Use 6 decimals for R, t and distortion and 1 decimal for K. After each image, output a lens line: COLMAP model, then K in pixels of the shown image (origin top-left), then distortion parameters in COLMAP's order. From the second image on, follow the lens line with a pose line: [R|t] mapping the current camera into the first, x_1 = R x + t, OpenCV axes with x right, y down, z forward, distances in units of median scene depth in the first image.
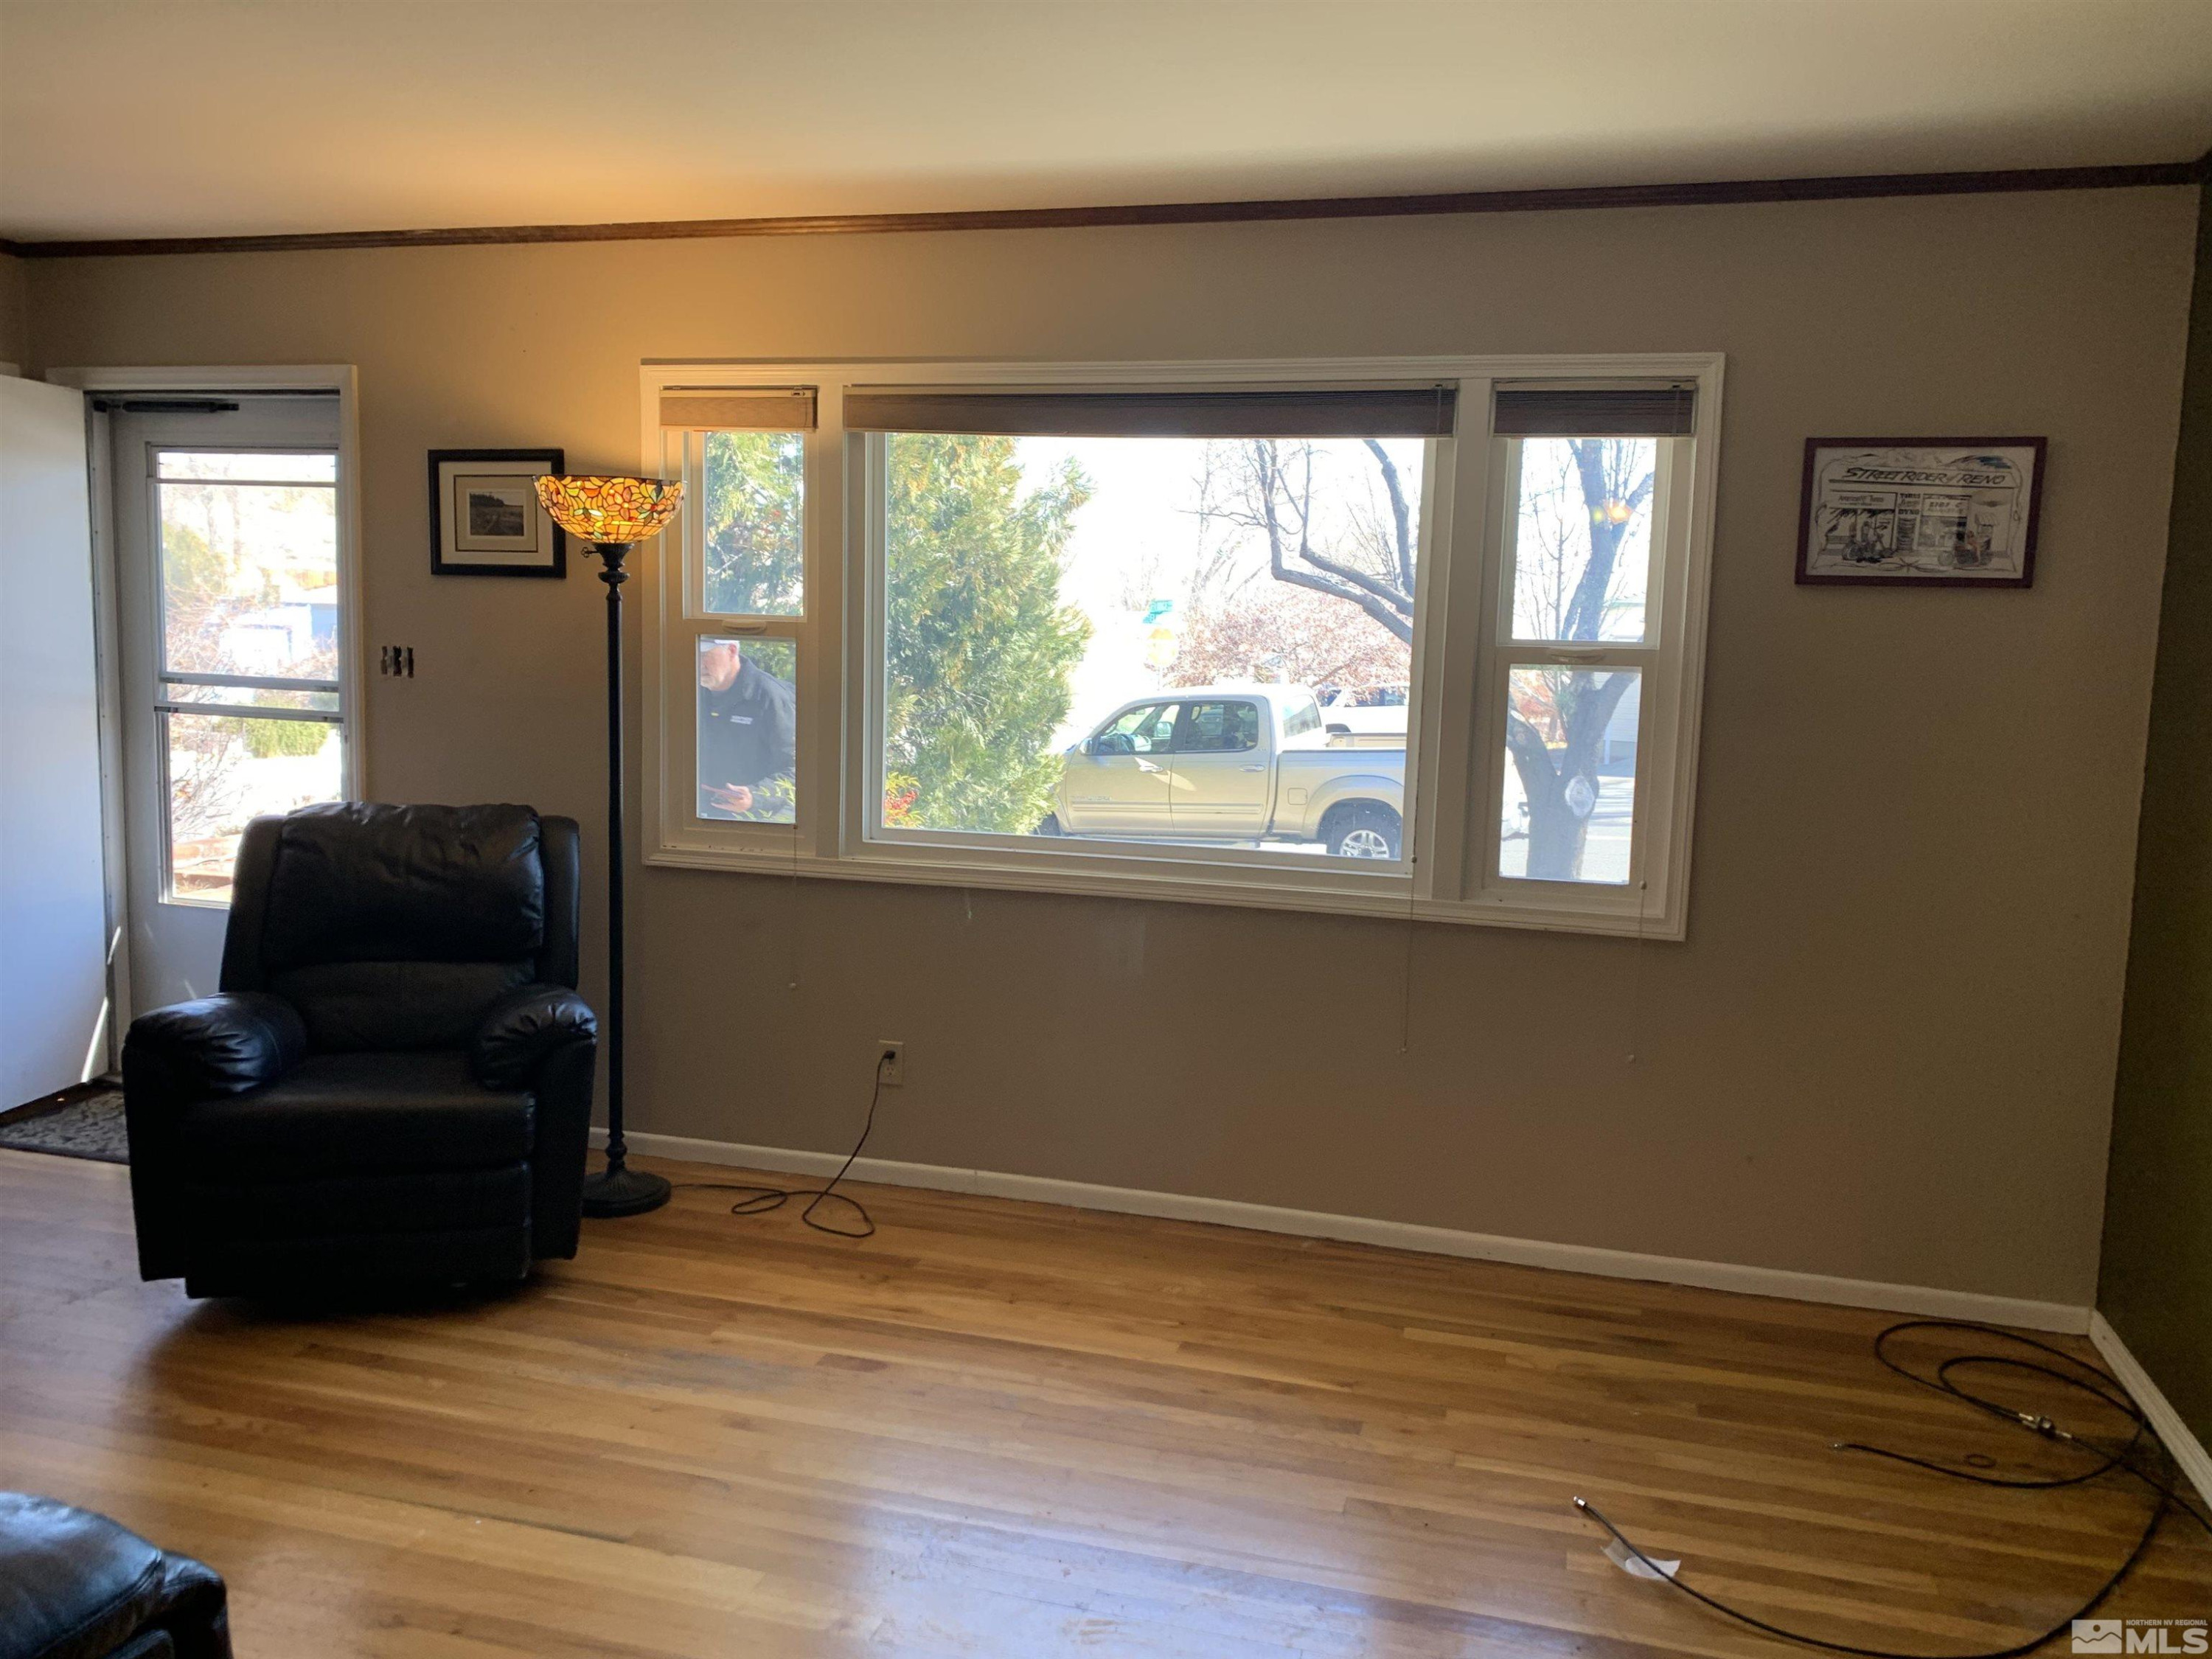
lens RADIAL K [[1709.2, 0, 1106.0], [0, 1709.2, 829.5], [0, 0, 1]] dist [0.051385, -0.101414]
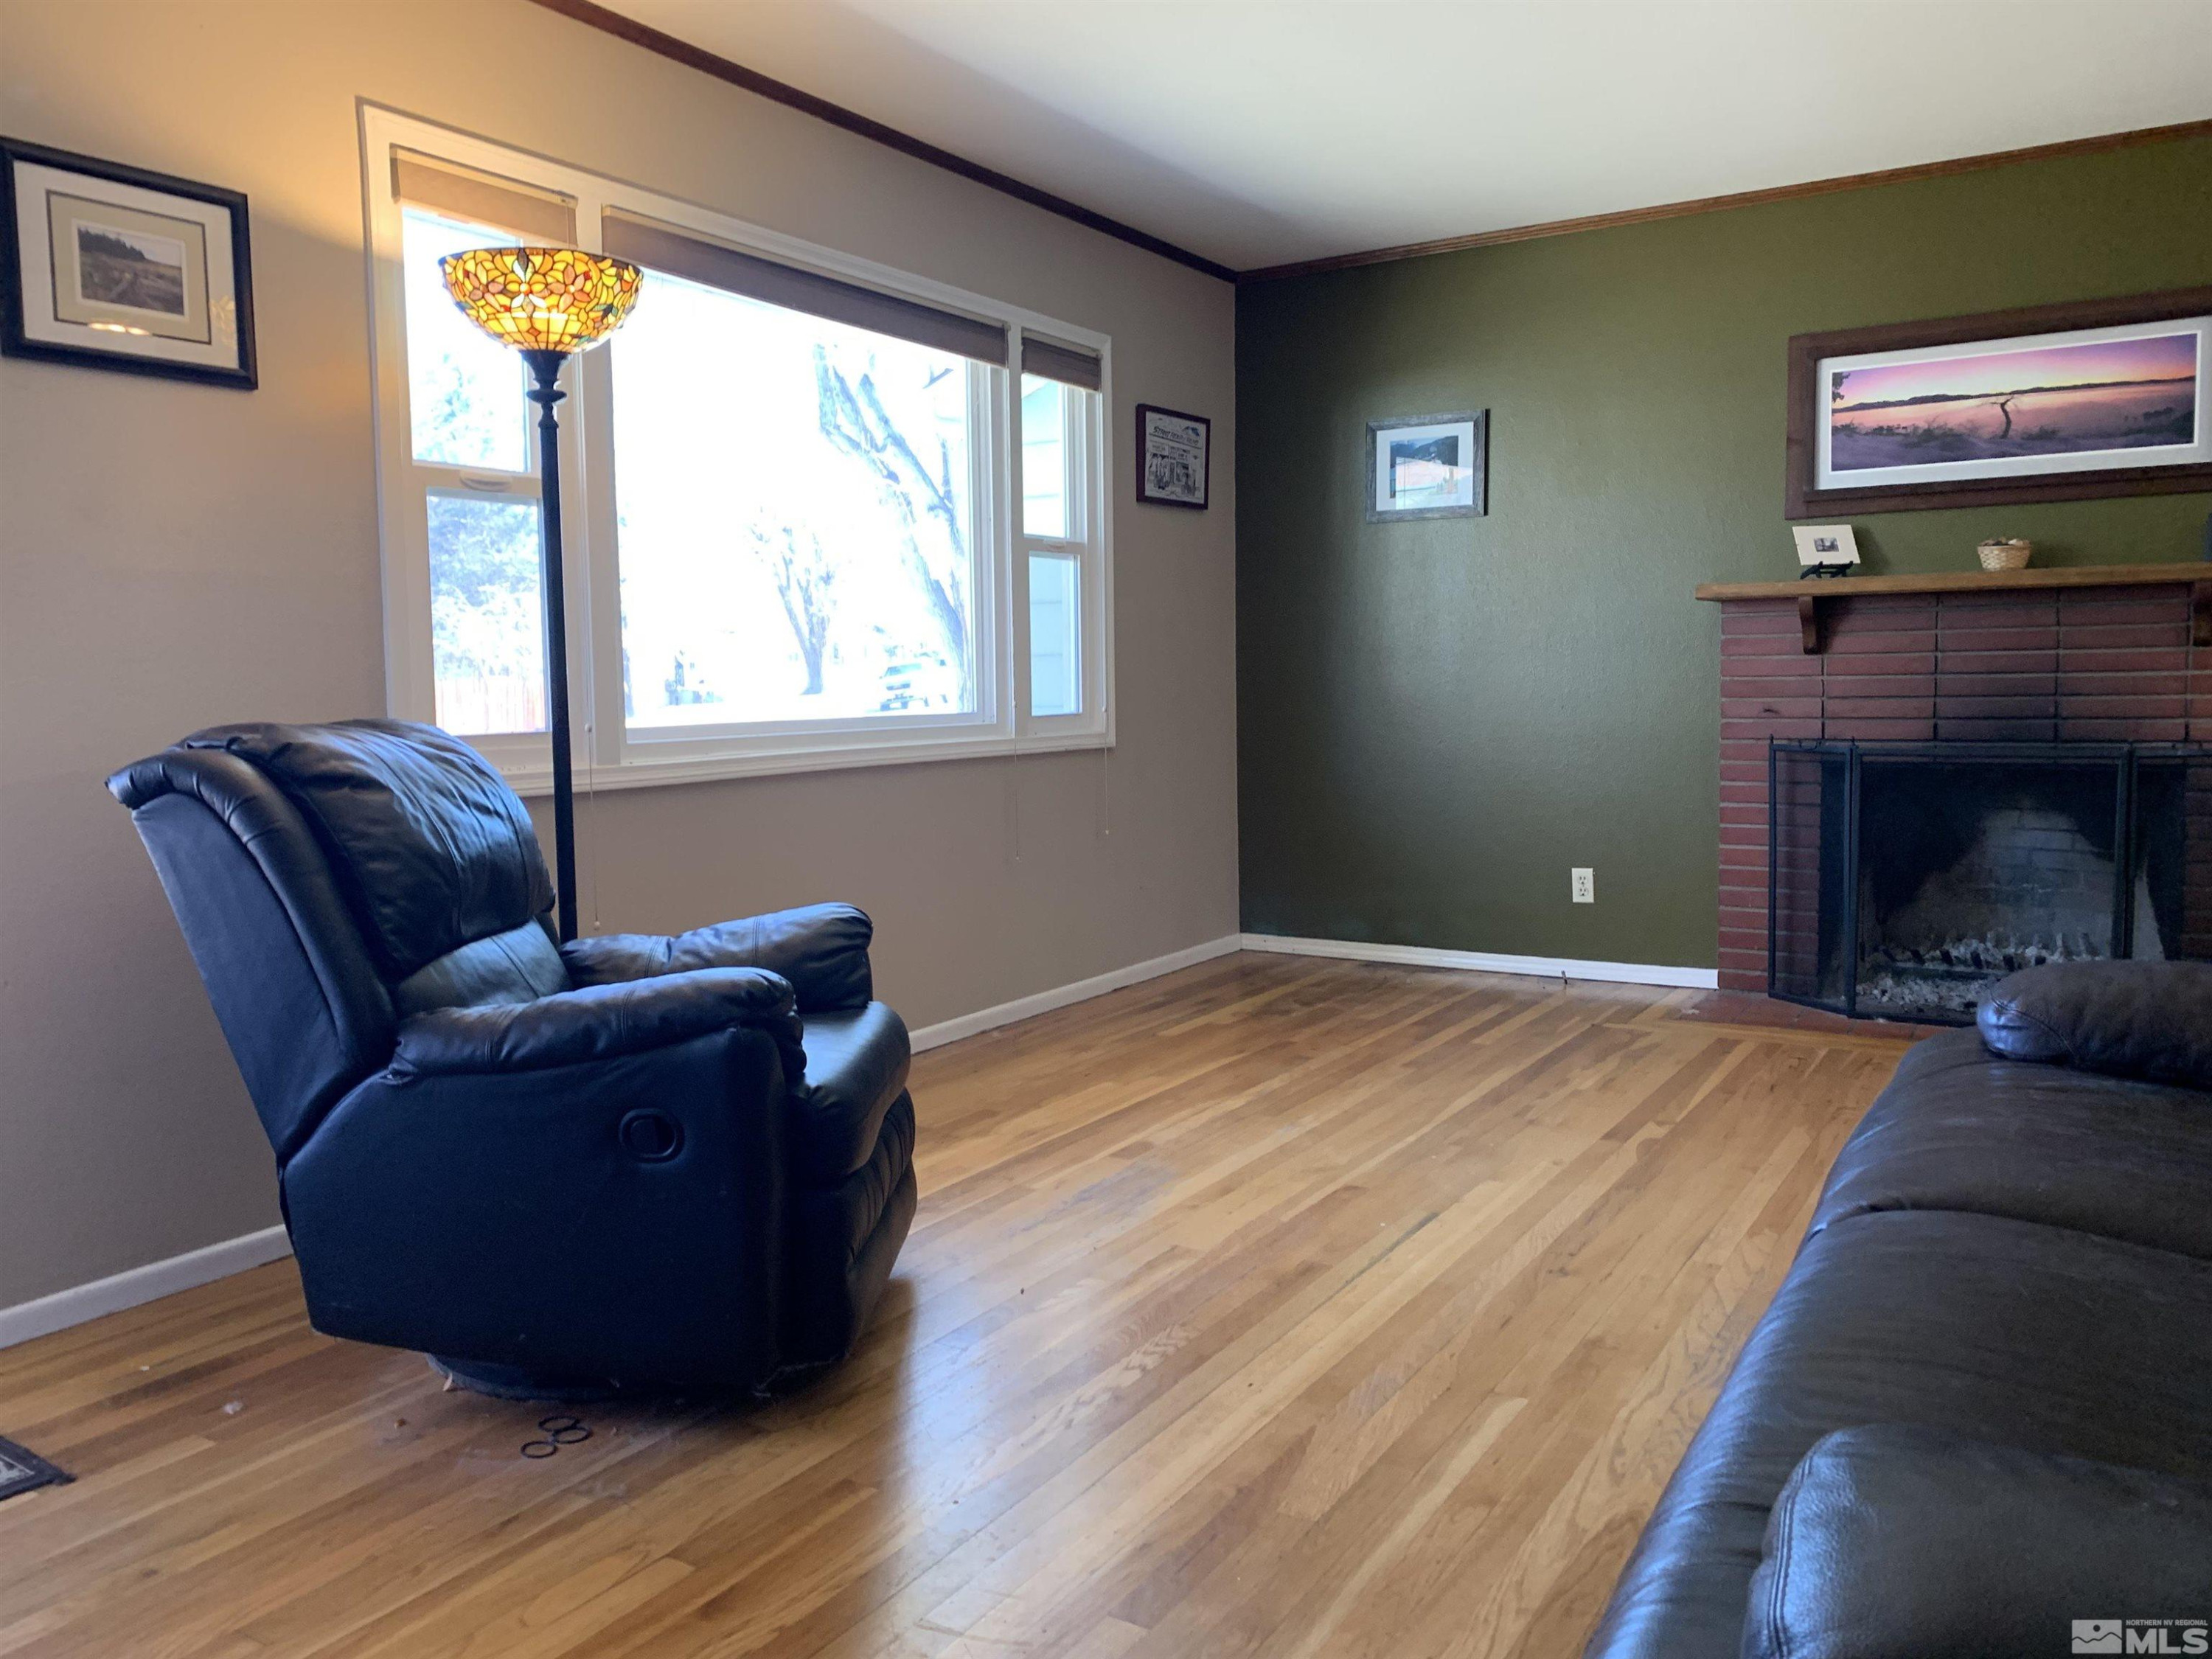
lens RADIAL K [[1709.2, 0, 1106.0], [0, 1709.2, 829.5], [0, 0, 1]] dist [0.051385, -0.101414]
pose [[0.274714, -0.119776, 0.954037, -1.045687], [0.126600, 0.988079, 0.087595, 0.007633], [-0.953155, 0.096718, 0.286602, 0.605912]]
